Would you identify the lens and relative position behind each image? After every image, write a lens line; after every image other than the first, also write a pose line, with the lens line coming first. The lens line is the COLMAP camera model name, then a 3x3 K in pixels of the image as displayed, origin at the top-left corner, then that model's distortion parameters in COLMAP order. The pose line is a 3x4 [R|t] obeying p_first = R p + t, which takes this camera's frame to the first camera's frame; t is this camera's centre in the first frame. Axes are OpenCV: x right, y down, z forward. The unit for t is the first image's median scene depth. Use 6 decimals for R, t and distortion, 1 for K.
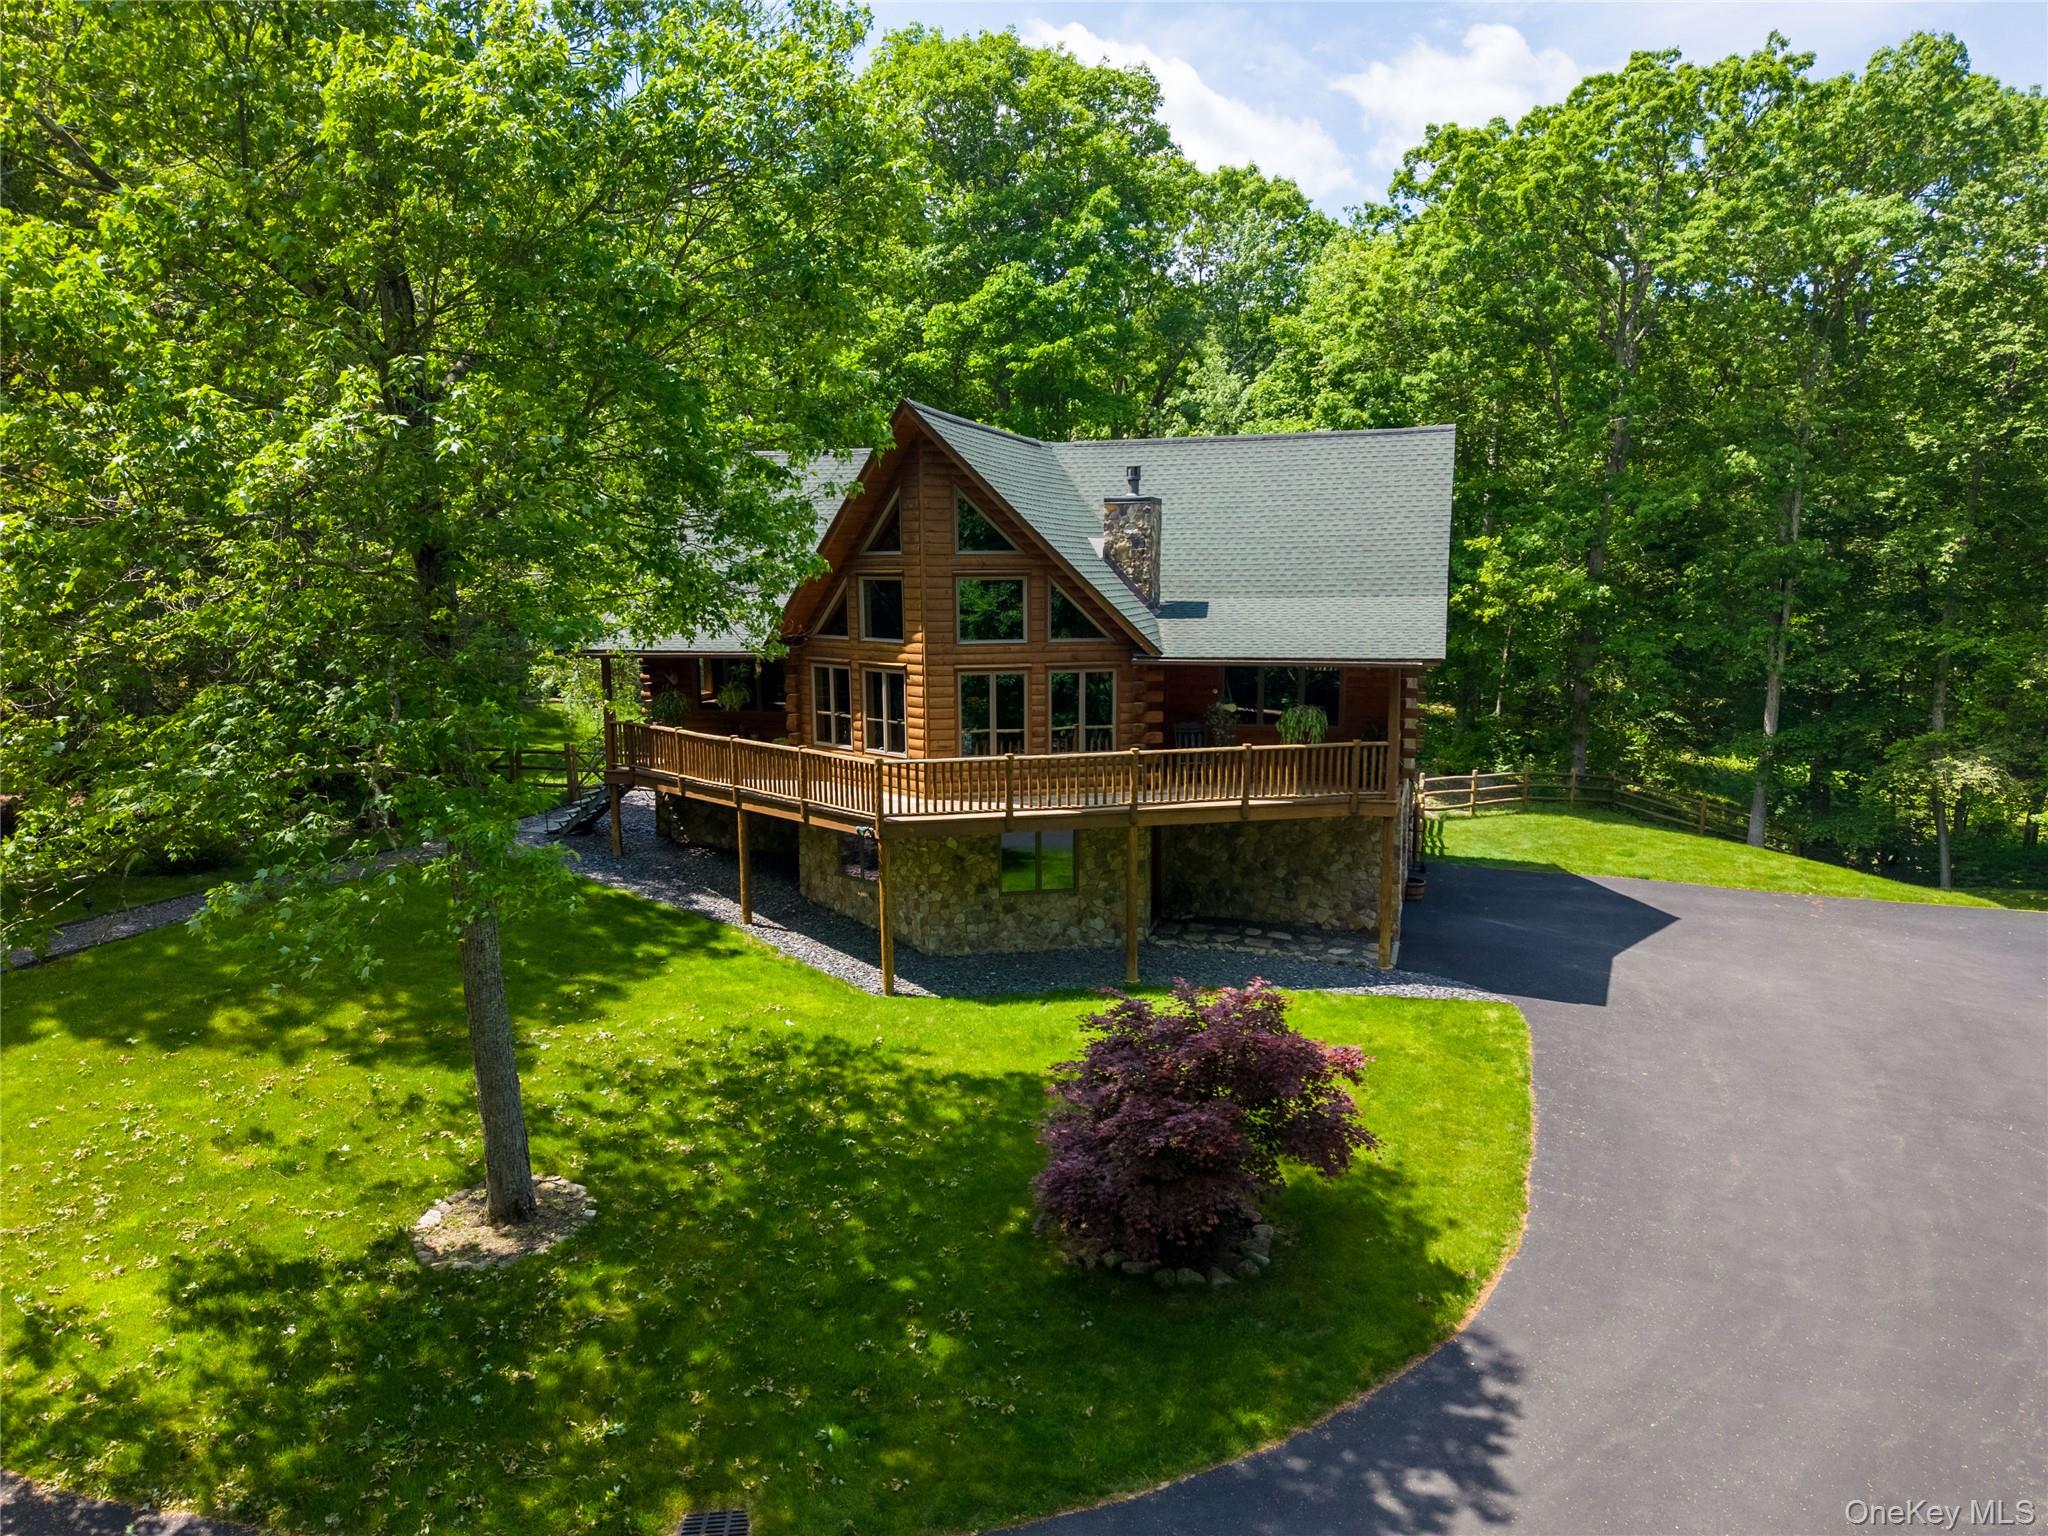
lens RADIAL K [[1423.3, 0, 1024.0], [0, 1423.3, 768.0], [0, 0, 1]] dist [-0.000628, 0.003589]
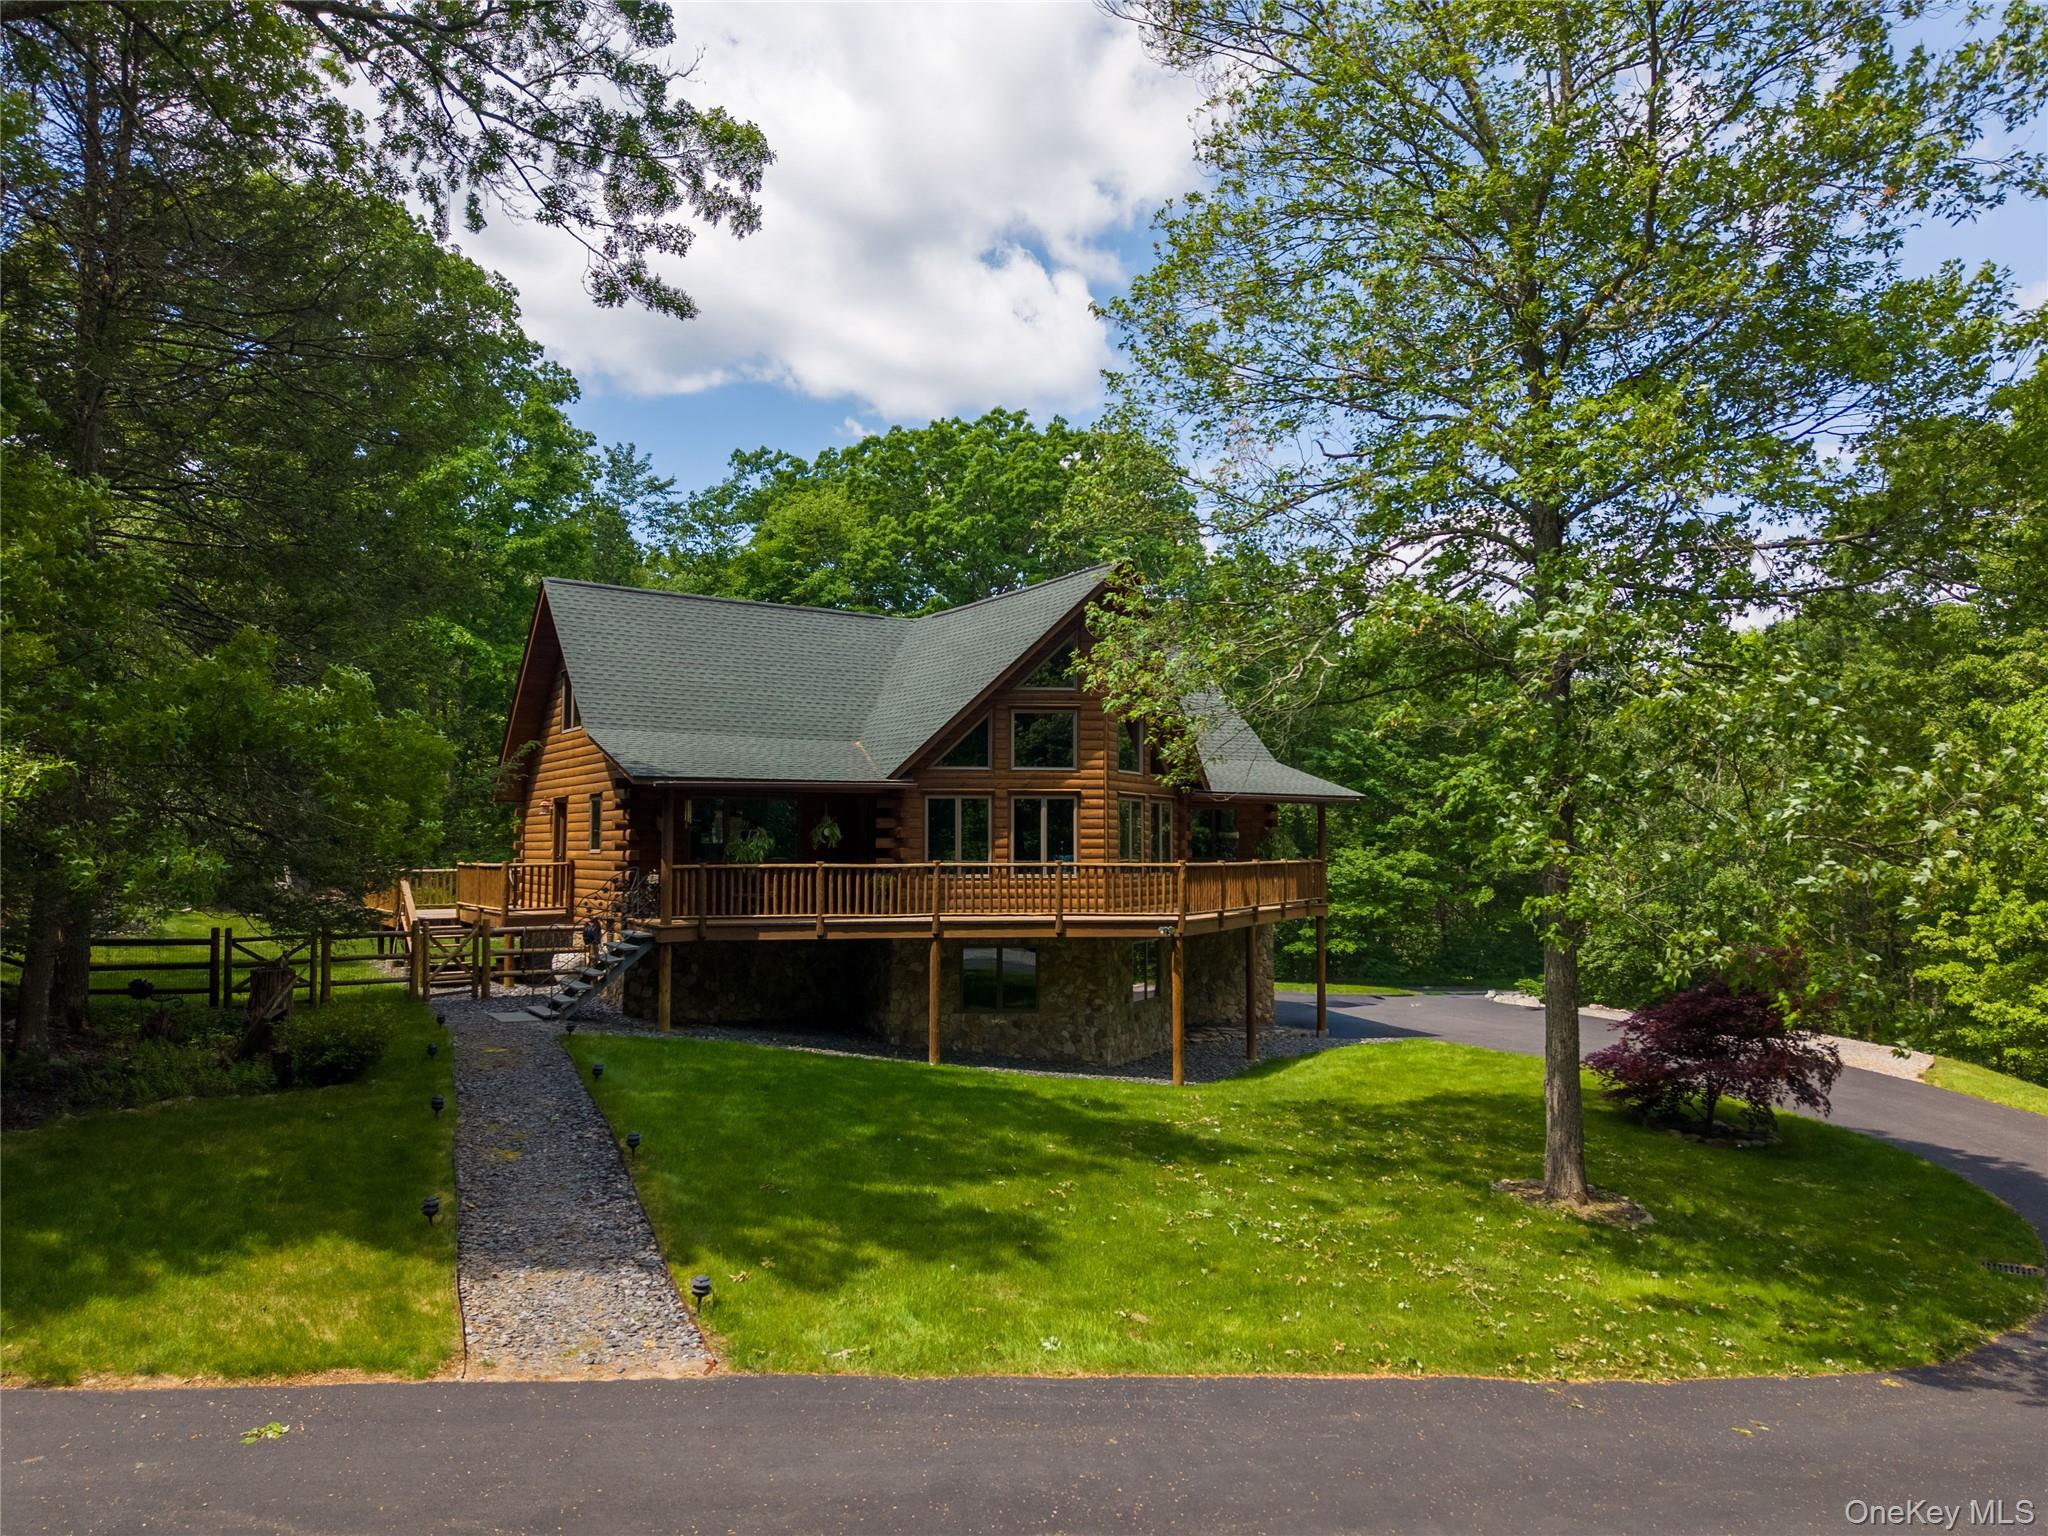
lens RADIAL K [[1423.3, 0, 1024.0], [0, 1423.3, 768.0], [0, 0, 1]] dist [-0.000628, 0.003589]
pose [[0.656967, 0.067444, 0.750896, -1.124427], [0.116249, 0.975017, -0.189282, 0.132678], [-0.744903, 0.211643, 0.632714, 0.451966]]
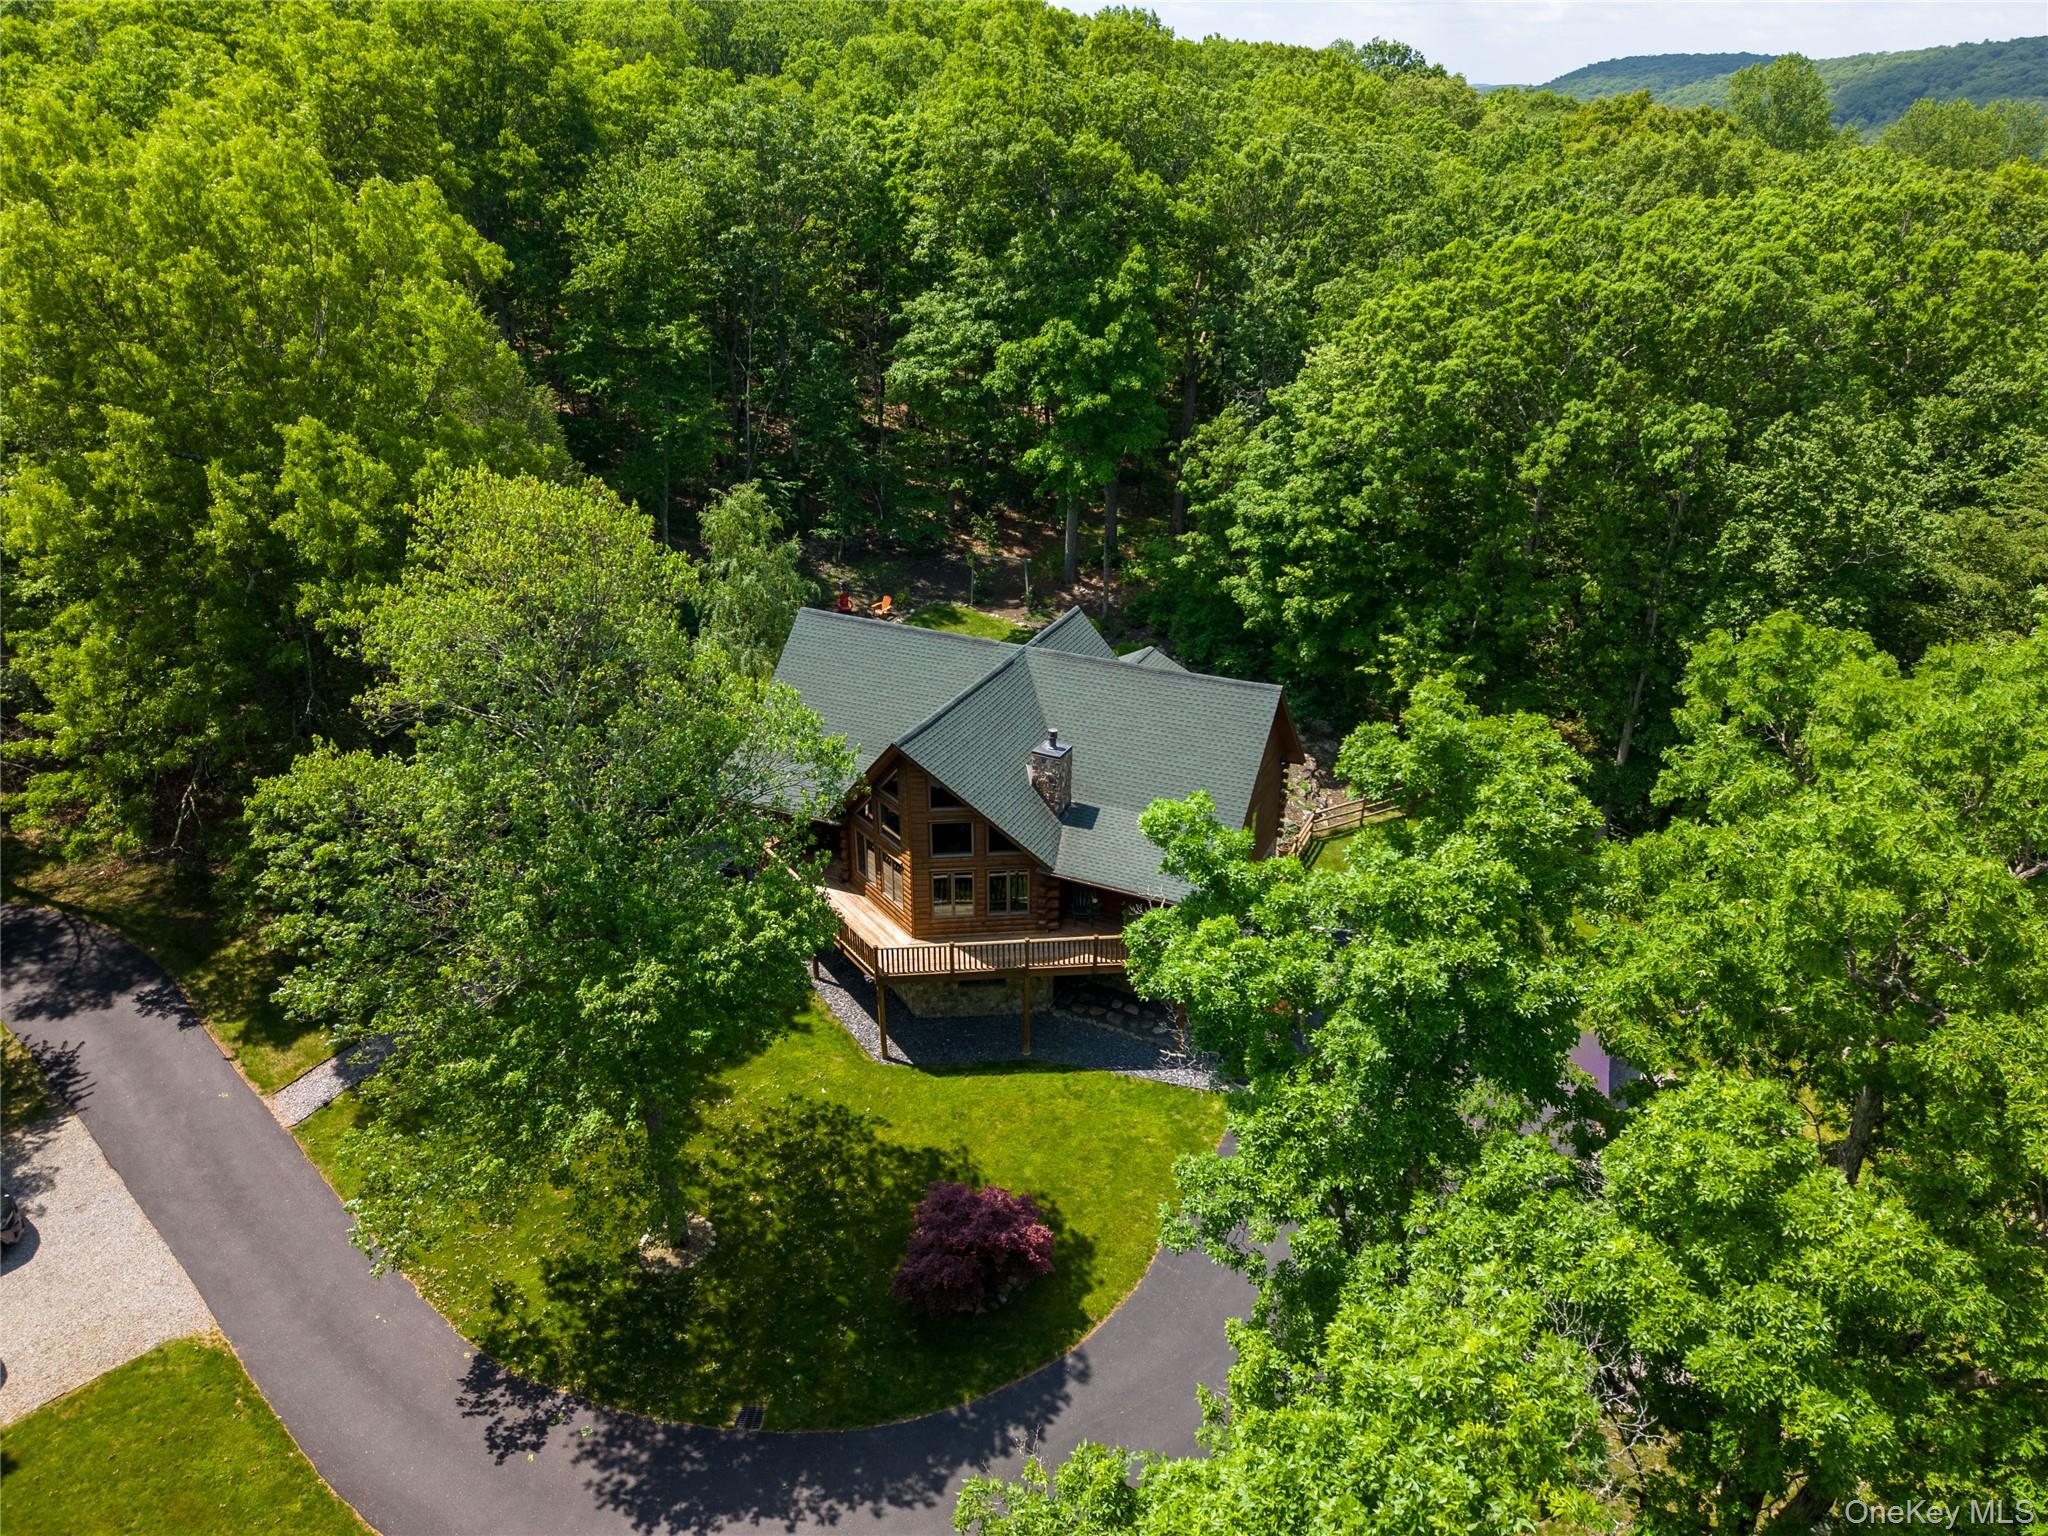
lens RADIAL K [[1423.3, 0, 1024.0], [0, 1423.3, 768.0], [0, 0, 1]] dist [-0.000628, 0.003589]
pose [[0.989412, 0.072847, -0.125529, 0.328555], [-0.028020, 0.944515, 0.327270, -0.918386], [0.142405, -0.320287, 0.936556, -0.640190]]
